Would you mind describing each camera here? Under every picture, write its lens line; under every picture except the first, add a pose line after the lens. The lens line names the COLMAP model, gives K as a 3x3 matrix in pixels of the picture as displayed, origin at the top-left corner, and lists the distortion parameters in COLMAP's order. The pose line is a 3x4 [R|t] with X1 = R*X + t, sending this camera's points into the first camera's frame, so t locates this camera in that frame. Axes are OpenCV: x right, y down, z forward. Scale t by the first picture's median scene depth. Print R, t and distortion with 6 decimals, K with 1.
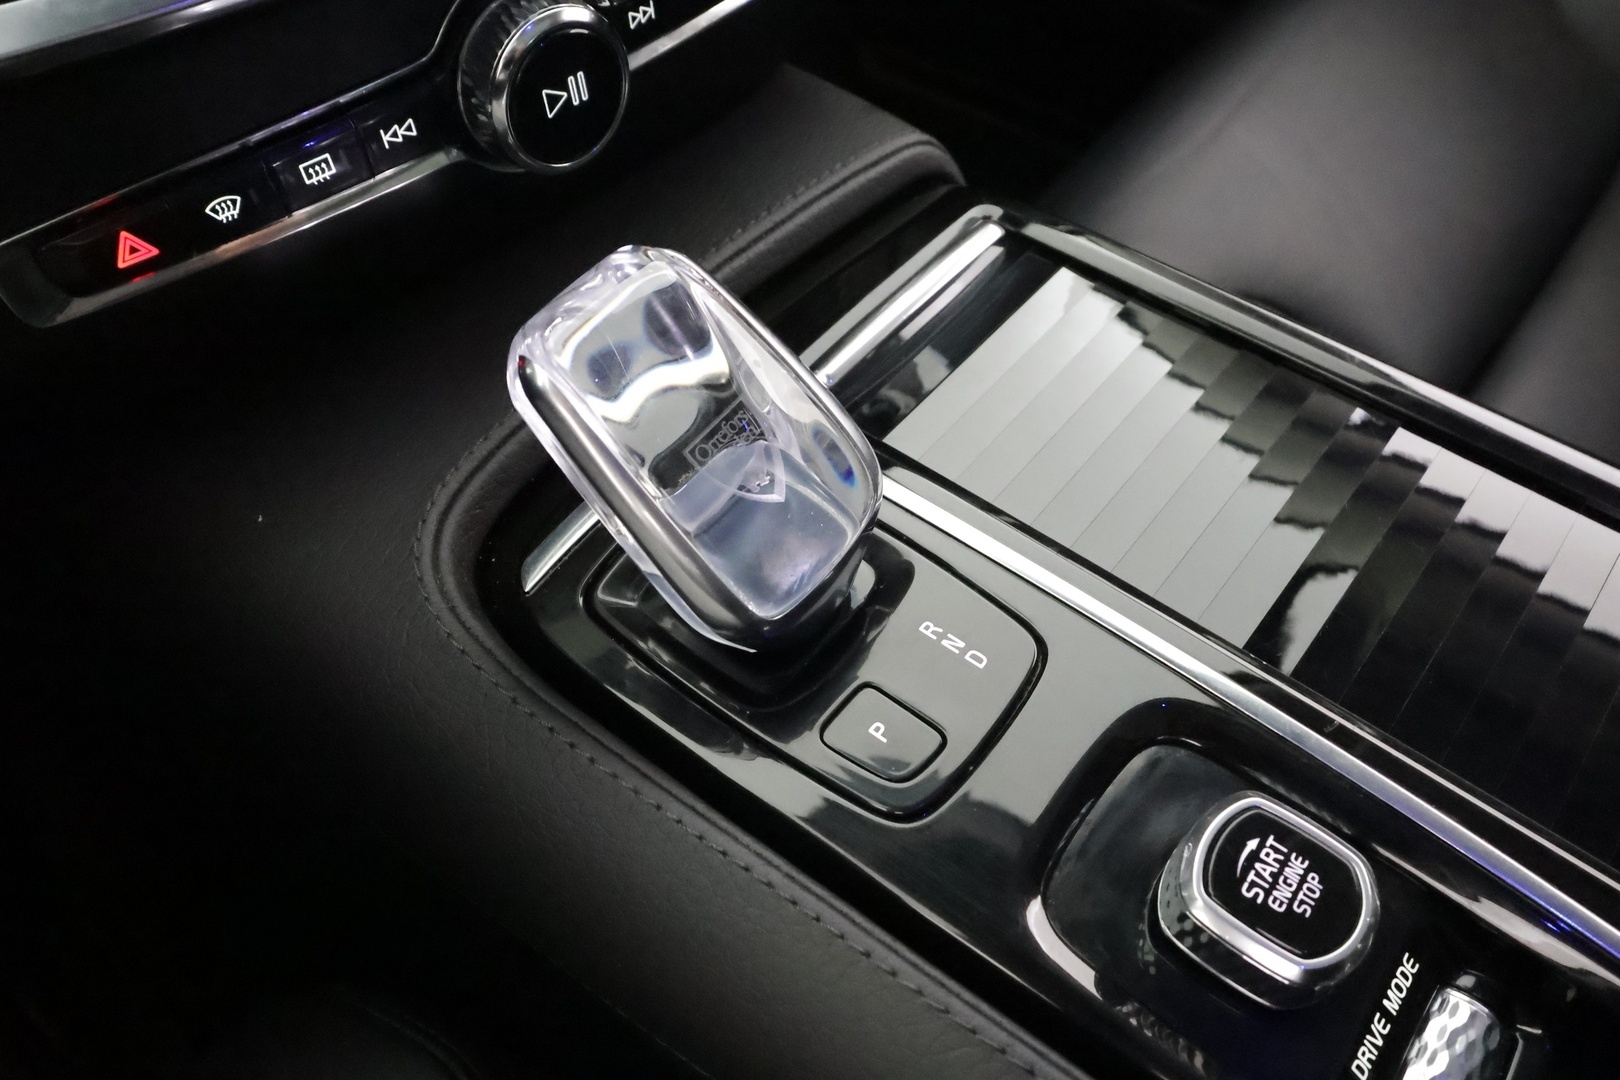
lens RADIAL K [[1160.9, 0, 797.7], [0, 1160.9, 554.4], [0, 0, 1]] dist [0.002816, -0.000620]
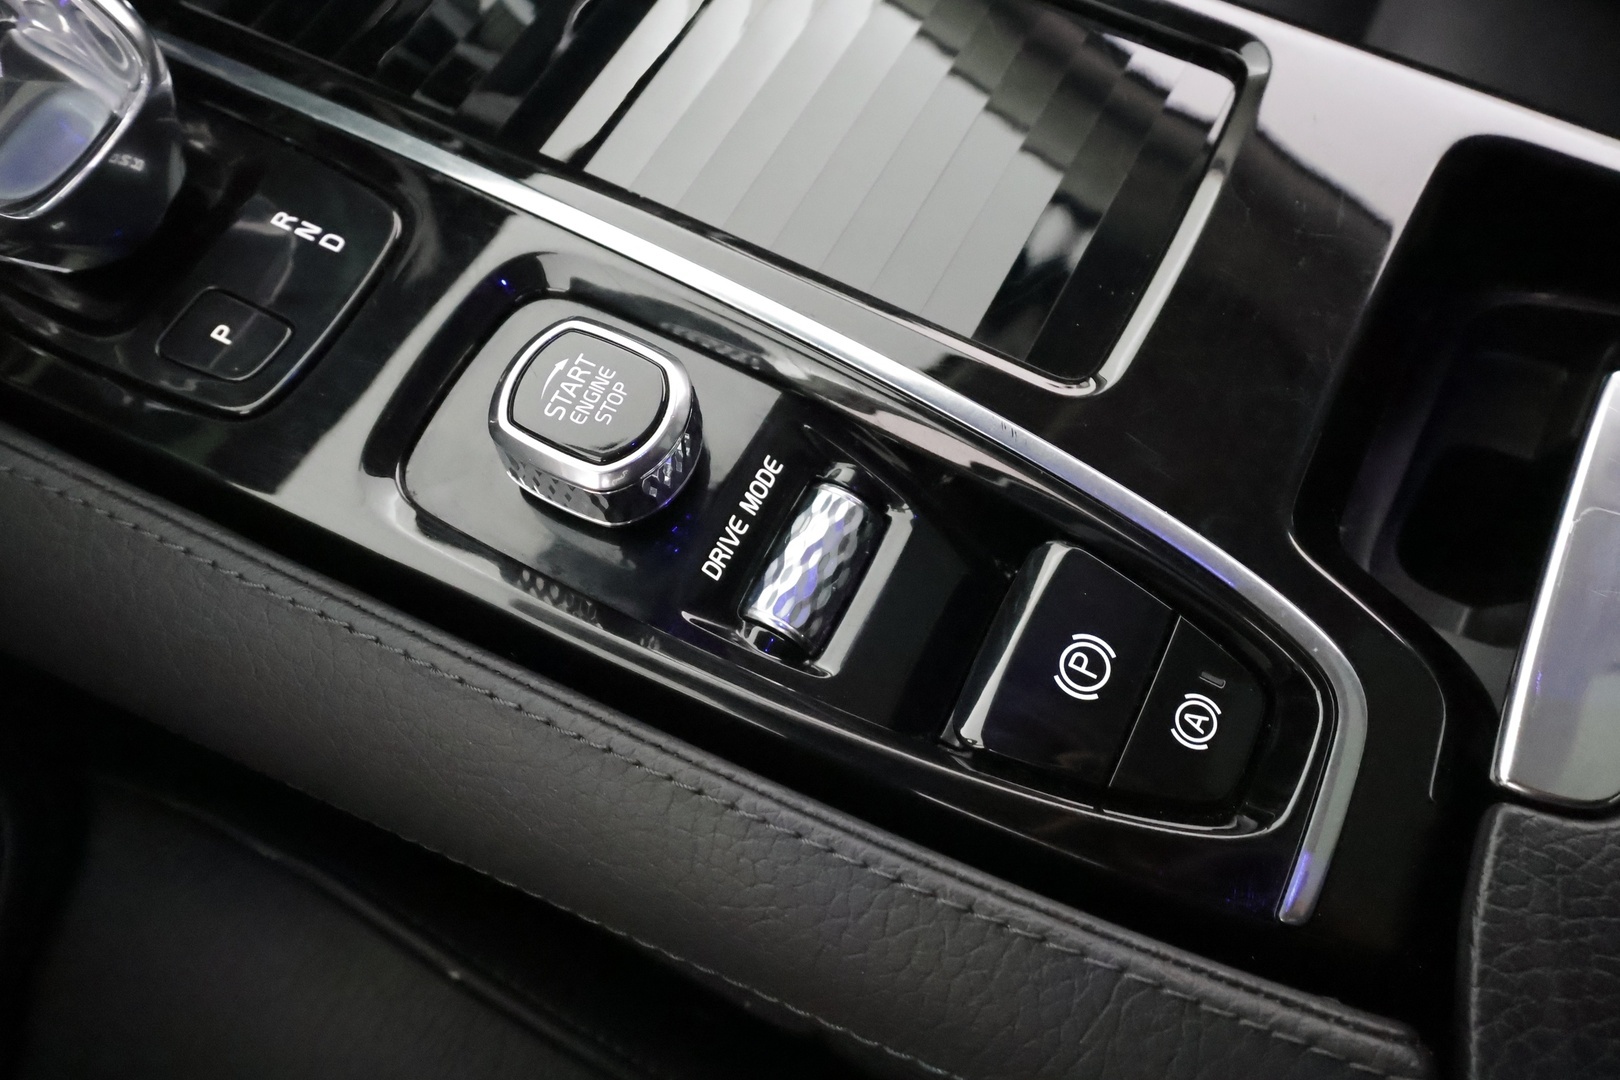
lens RADIAL K [[1160.9, 0, 808.4], [0, 1160.9, 539.6], [0, 0, 1]] dist [0.002816, -0.000620]
pose [[0.978886, -0.181793, 0.093450, 0.469649], [0.157770, 0.962645, 0.220052, 0.206887], [-0.129963, -0.200662, 0.971002, 0.017329]]
